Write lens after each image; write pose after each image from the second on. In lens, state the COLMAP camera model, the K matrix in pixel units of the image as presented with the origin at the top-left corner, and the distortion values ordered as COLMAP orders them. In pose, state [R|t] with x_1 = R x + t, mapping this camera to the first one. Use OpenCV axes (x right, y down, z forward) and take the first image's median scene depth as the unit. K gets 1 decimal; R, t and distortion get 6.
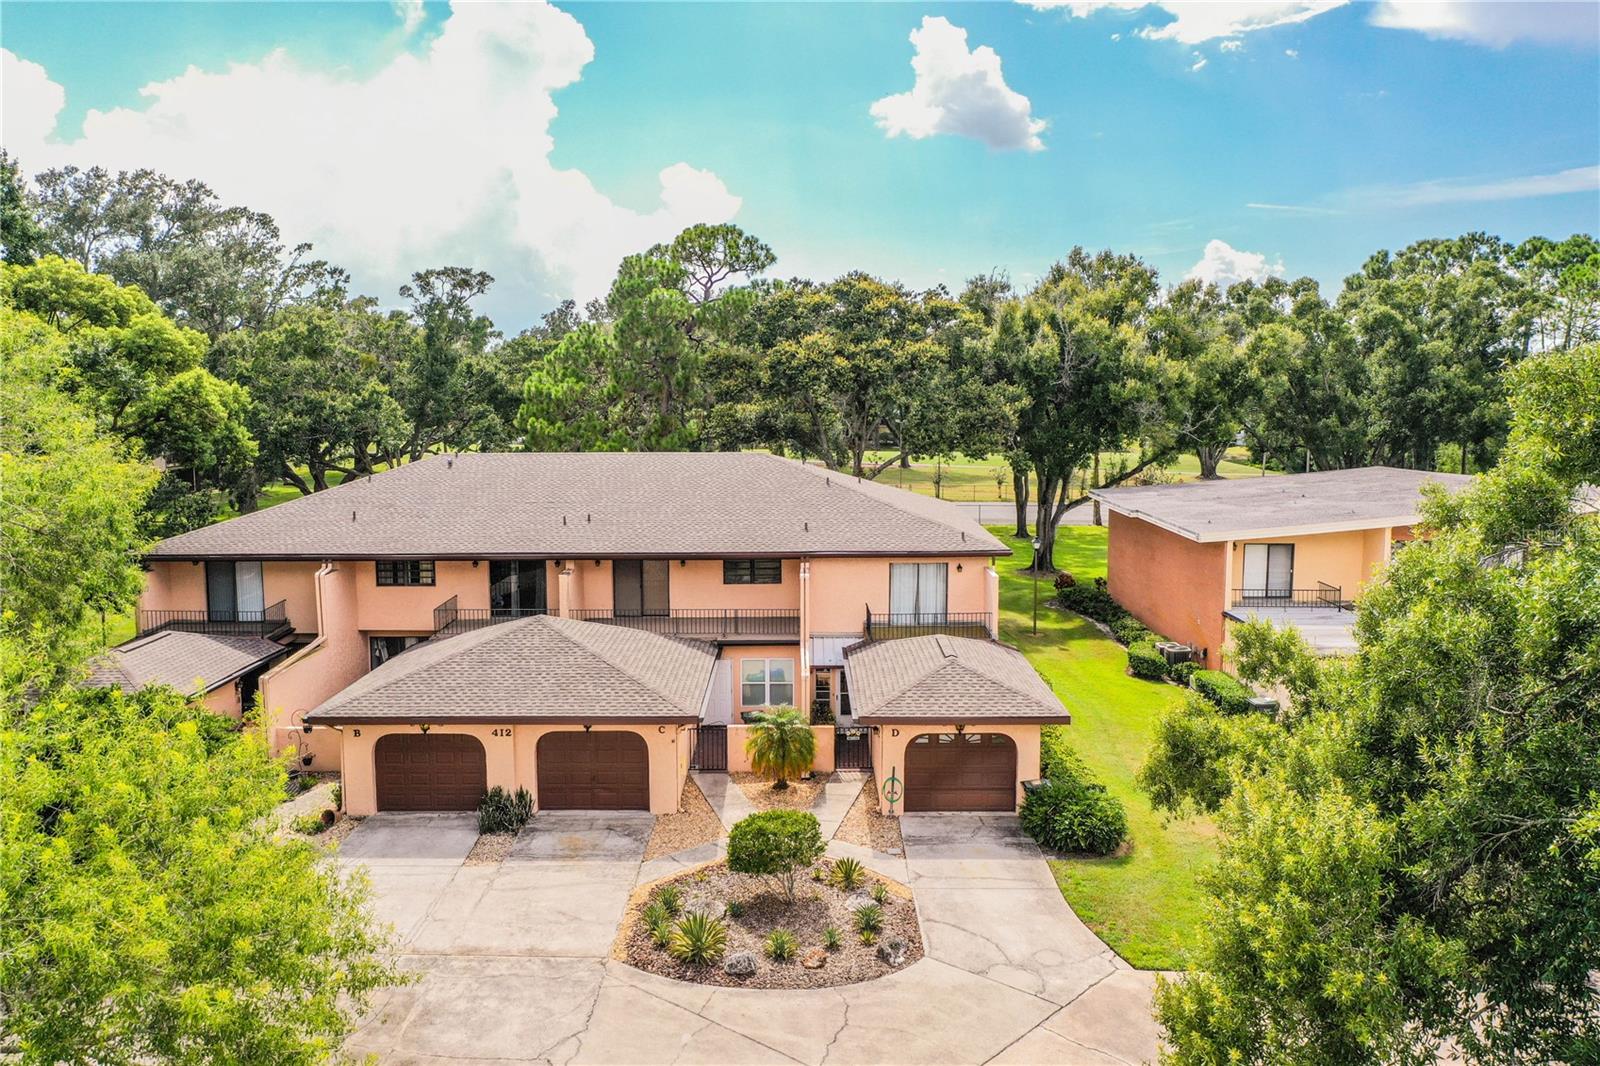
lens RADIAL K [[1256.8, 0, 800.0], [0, 1256.8, 533.0], [0, 0, 1]] dist [0.001293, 0.002059]
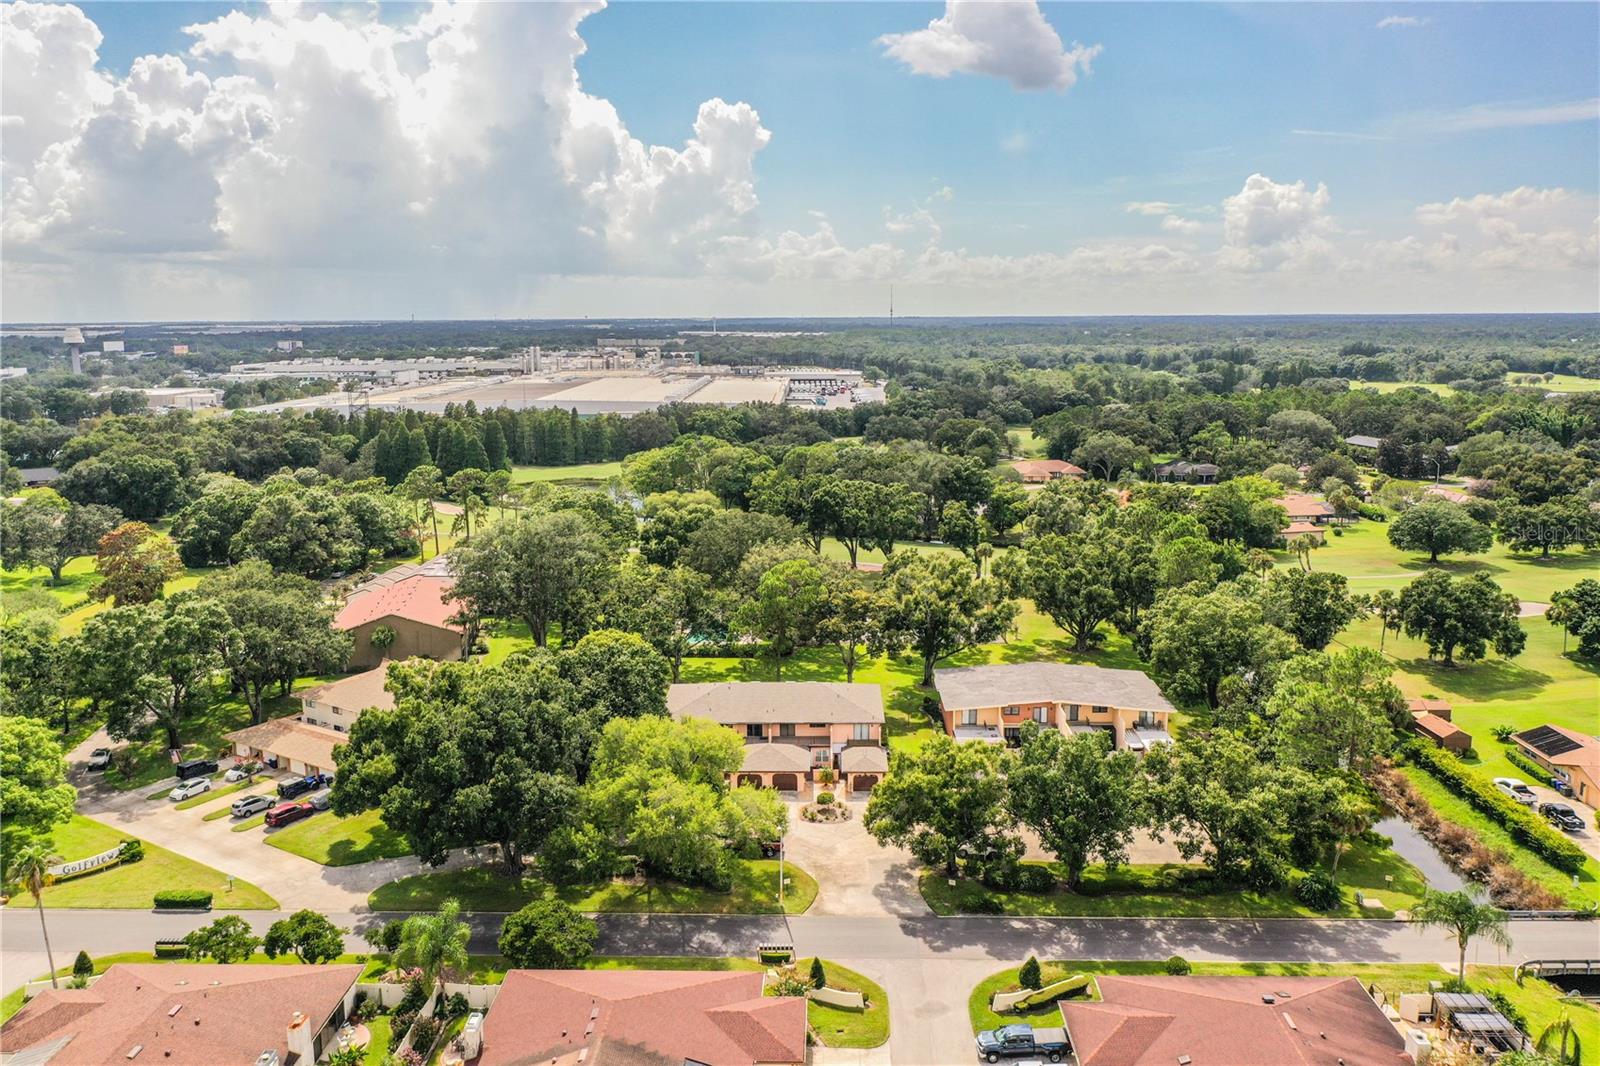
lens RADIAL K [[1247.5, 0, 800.0], [0, 1247.5, 533.0], [0, 0, 1]] dist [0.000587, 0.001862]
pose [[0.999726, 0.000124, -0.023410, -0.003647], [0.001043, 0.998758, 0.049818, -0.749032], [0.023387, -0.049829, 0.998484, -2.771333]]
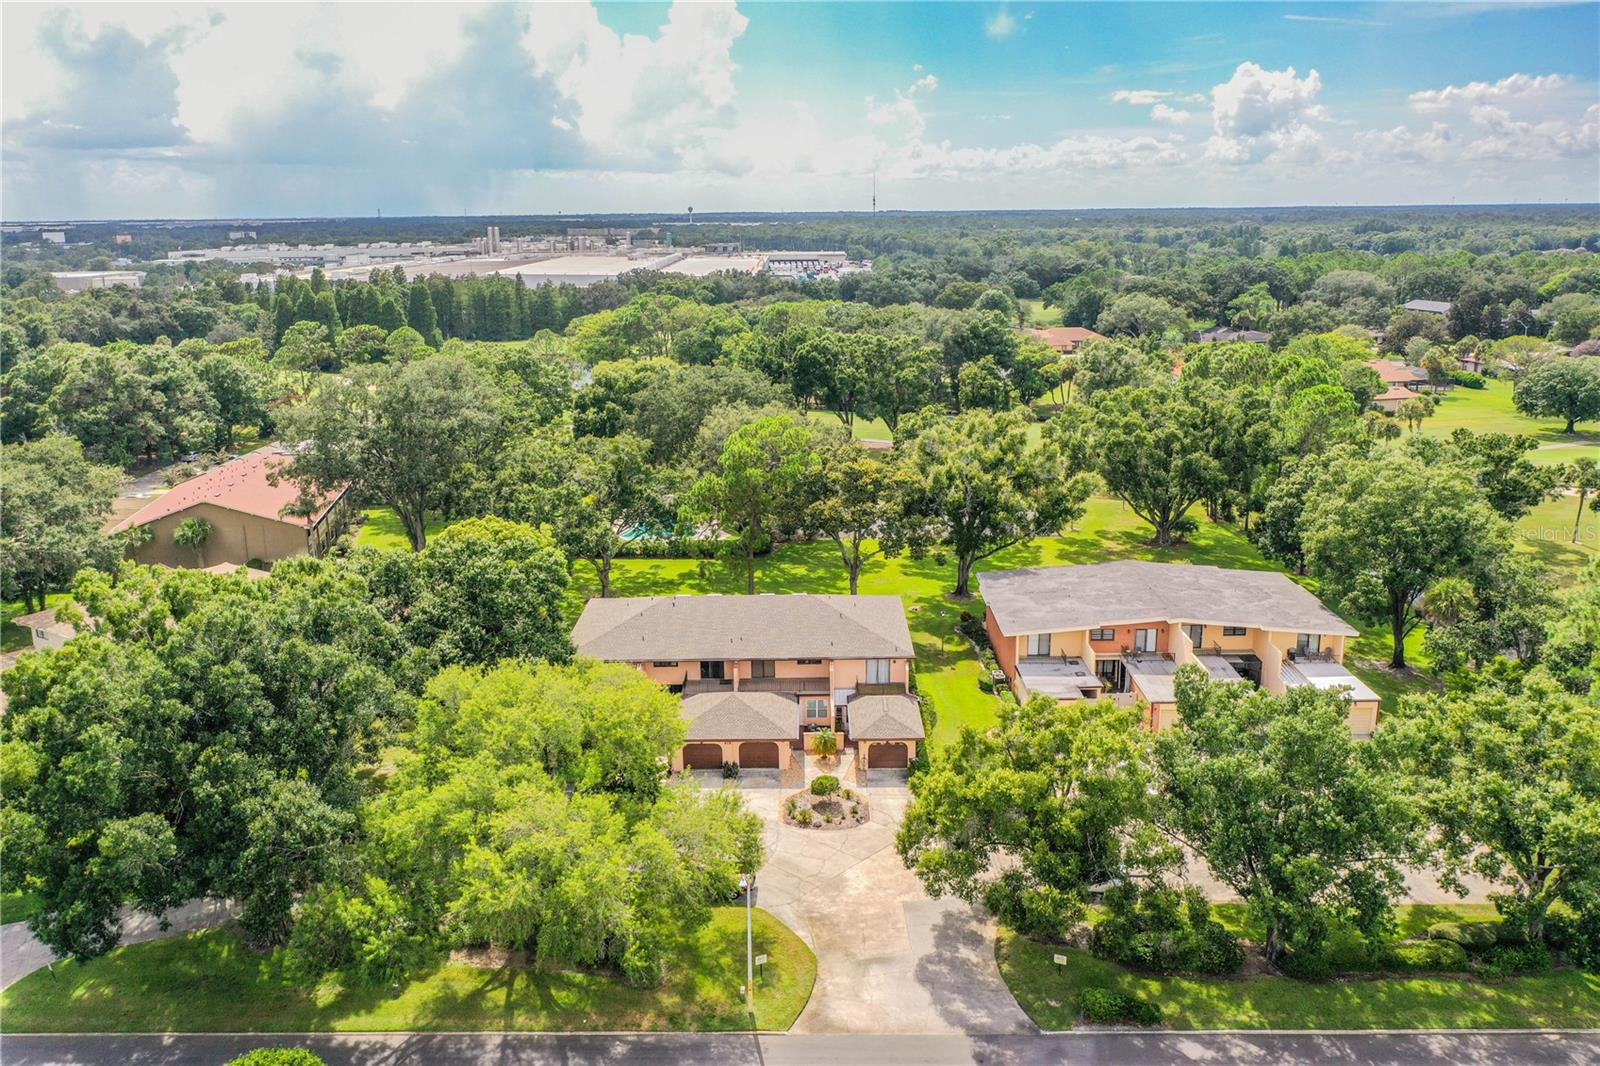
lens RADIAL K [[1252.4, 0, 800.0], [0, 1252.4, 533.0], [0, 0, 1]] dist [0.004576, -0.011118]
pose [[0.999933, -0.006846, -0.009323, -0.033675], [0.007989, 0.991669, 0.128562, -0.539667], [0.008366, -0.128627, 0.991658, -1.400660]]
